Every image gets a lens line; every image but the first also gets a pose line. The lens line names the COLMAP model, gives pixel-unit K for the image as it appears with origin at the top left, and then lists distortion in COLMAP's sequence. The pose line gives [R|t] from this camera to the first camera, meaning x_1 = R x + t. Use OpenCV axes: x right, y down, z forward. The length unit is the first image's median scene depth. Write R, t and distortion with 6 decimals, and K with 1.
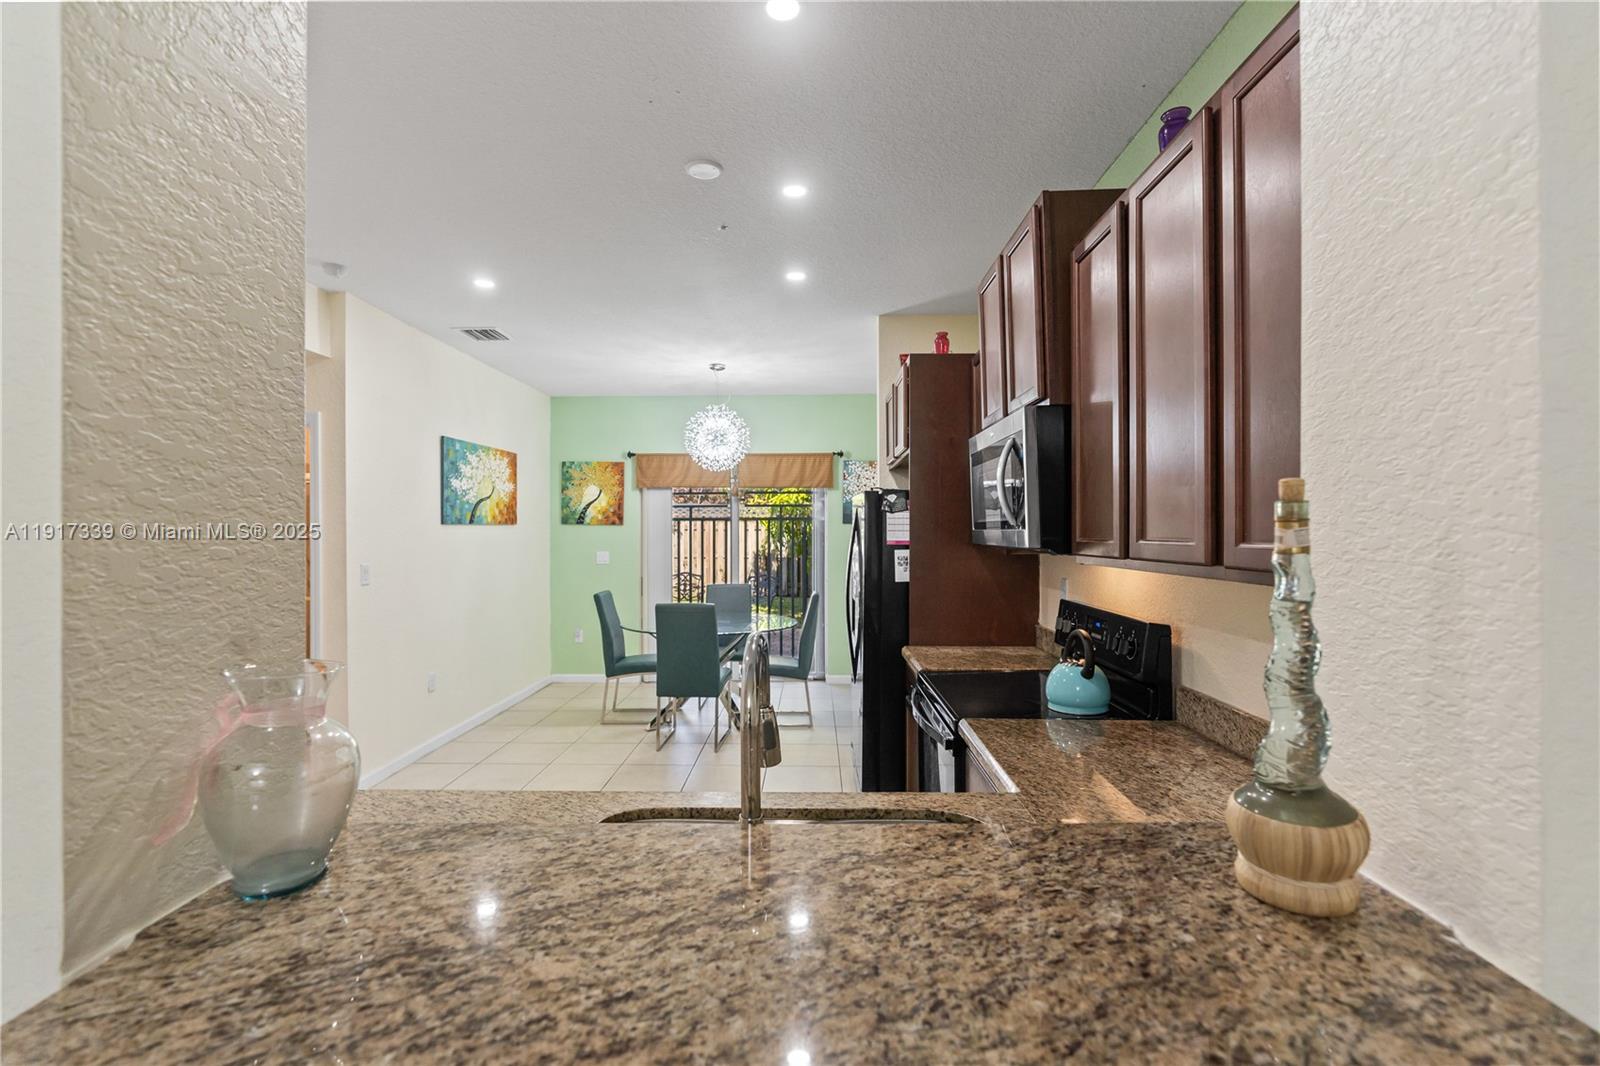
lens RADIAL K [[722.7, 0, 805.0], [0, 722.7, 532.5], [0, 0, 1]] dist [-0.010590, 0.003791]
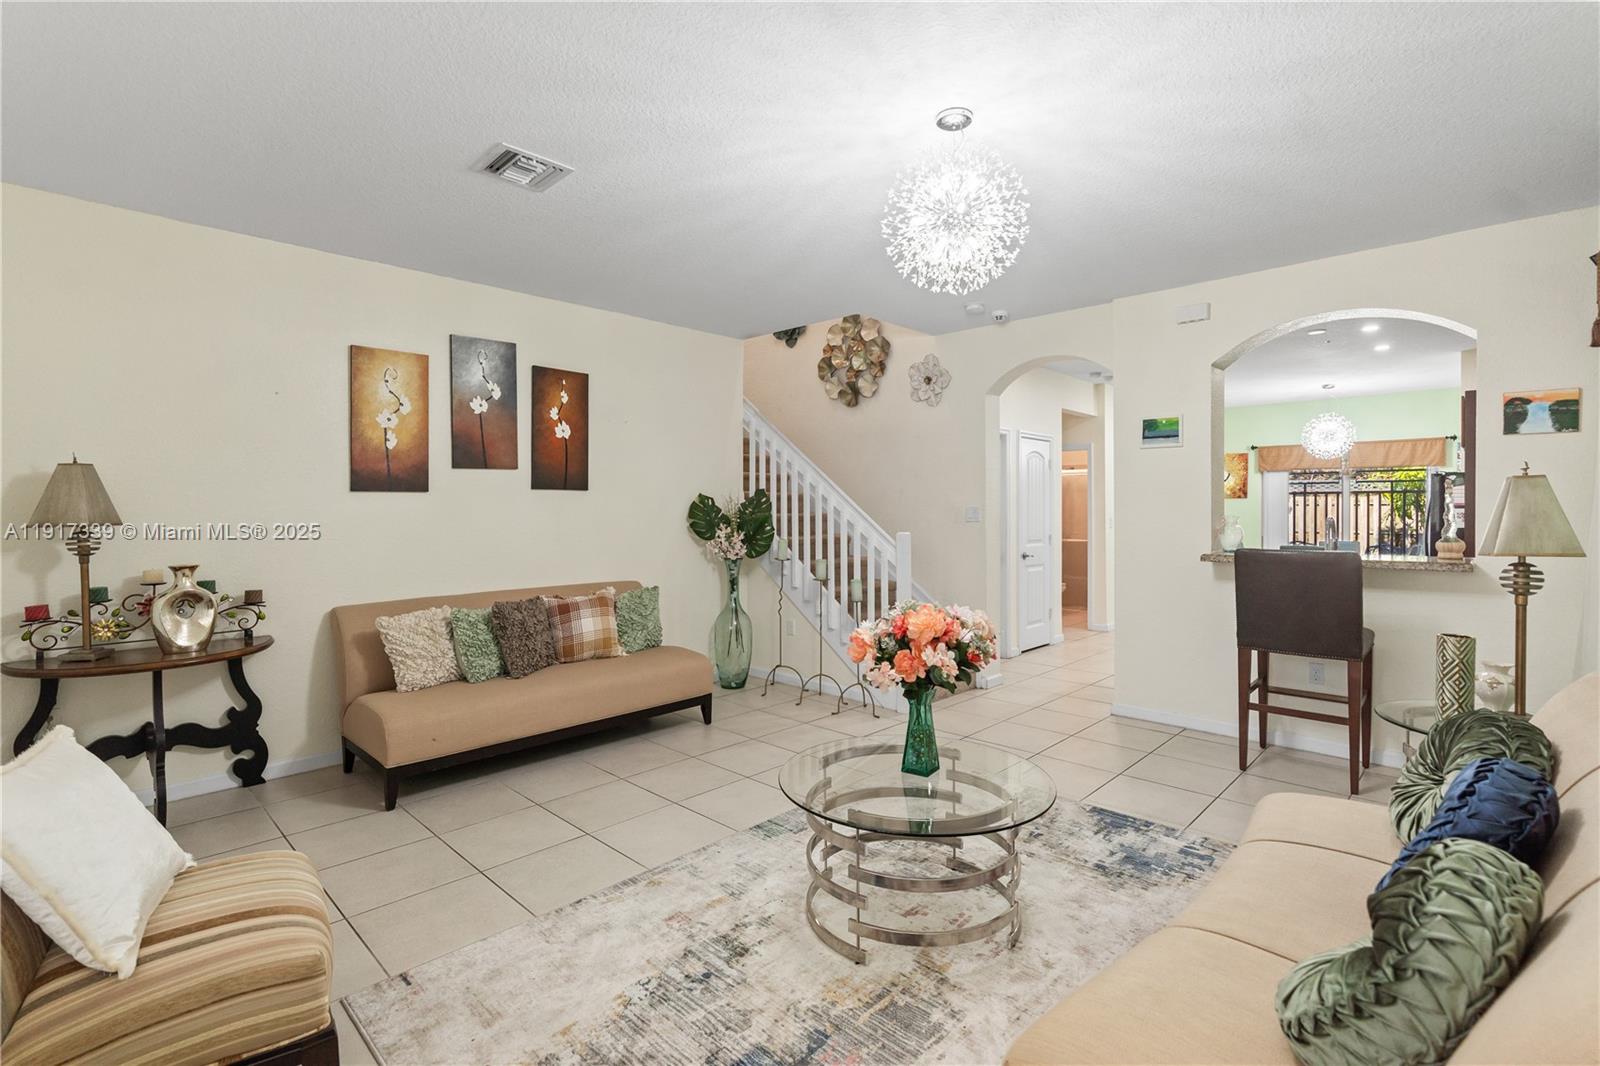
lens RADIAL K [[737.2, 0, 793.8], [0, 737.2, 503.6], [0, 0, 1]] dist [-0.005393, 0.000190]
pose [[0.724350, -0.003664, -0.689422, 0.095600], [-0.004162, 0.999944, -0.009686, 0.017947], [0.689419, 0.009885, 0.724295, -0.646745]]
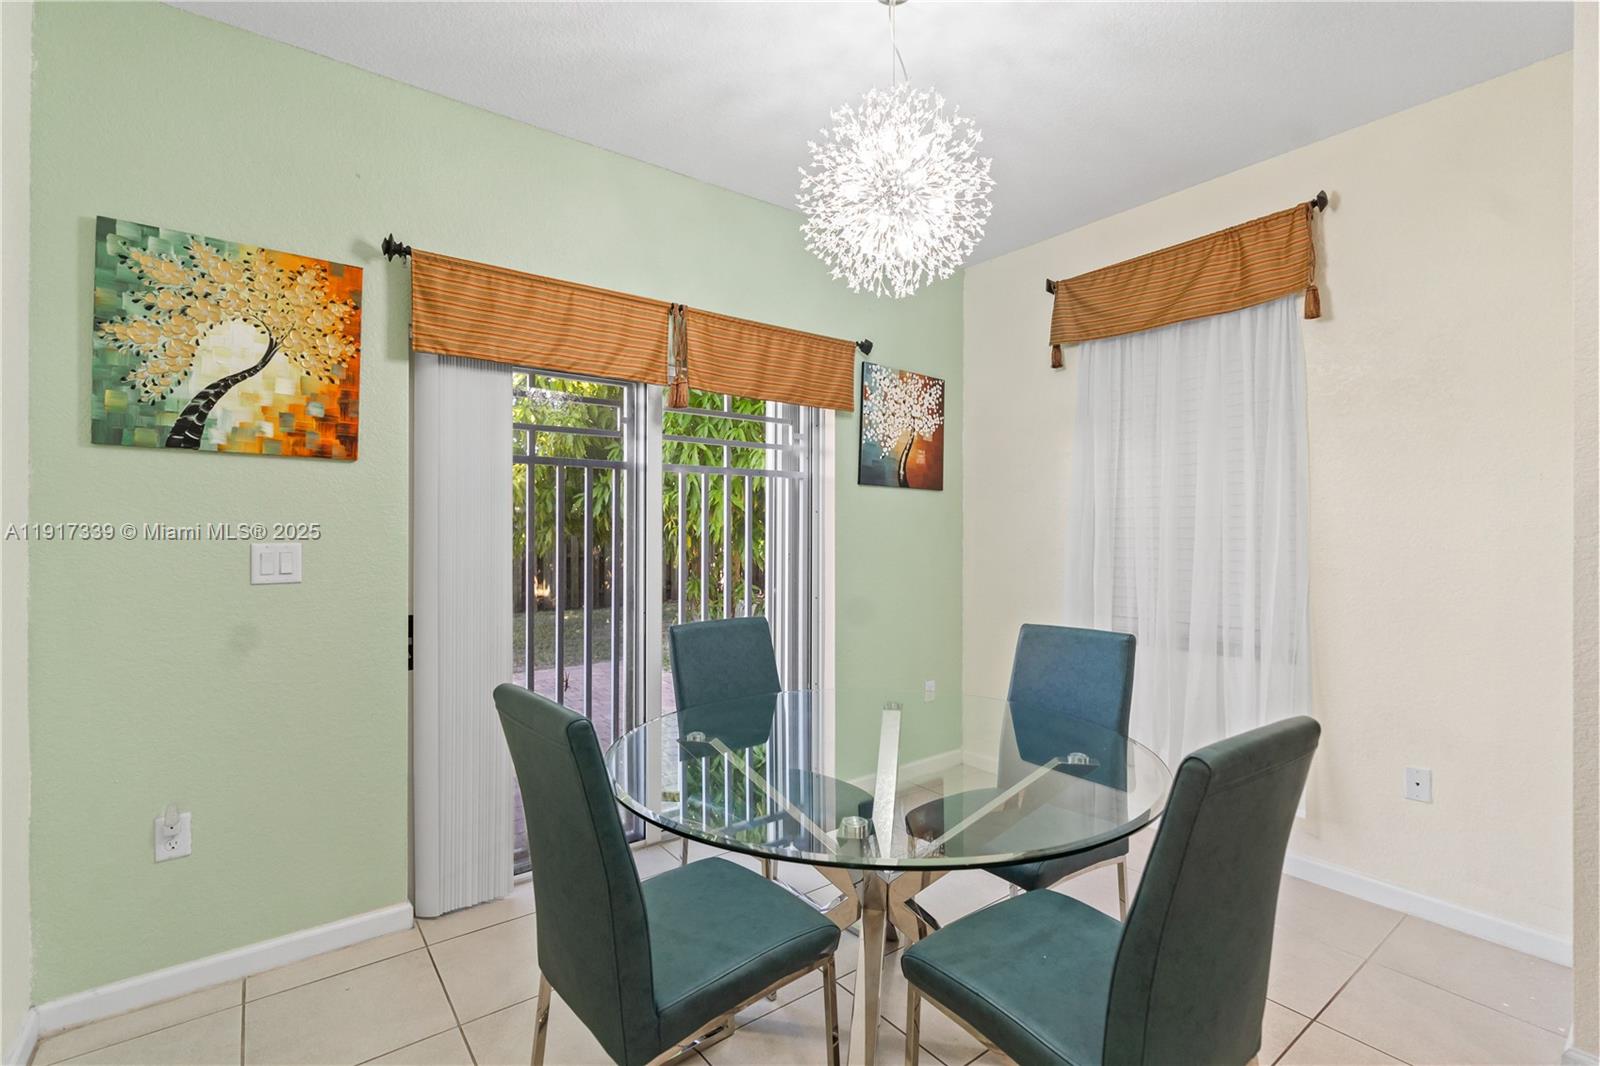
lens RADIAL K [[722.7, 0, 805.0], [0, 722.7, 532.5], [0, 0, 1]] dist [-0.010590, 0.003791]
pose [[0.785184, 0.002964, 0.619255, -0.297801], [-0.001876, 0.999995, -0.002407, 0.022727], [-0.619260, 0.000728, 0.785186, 0.626664]]
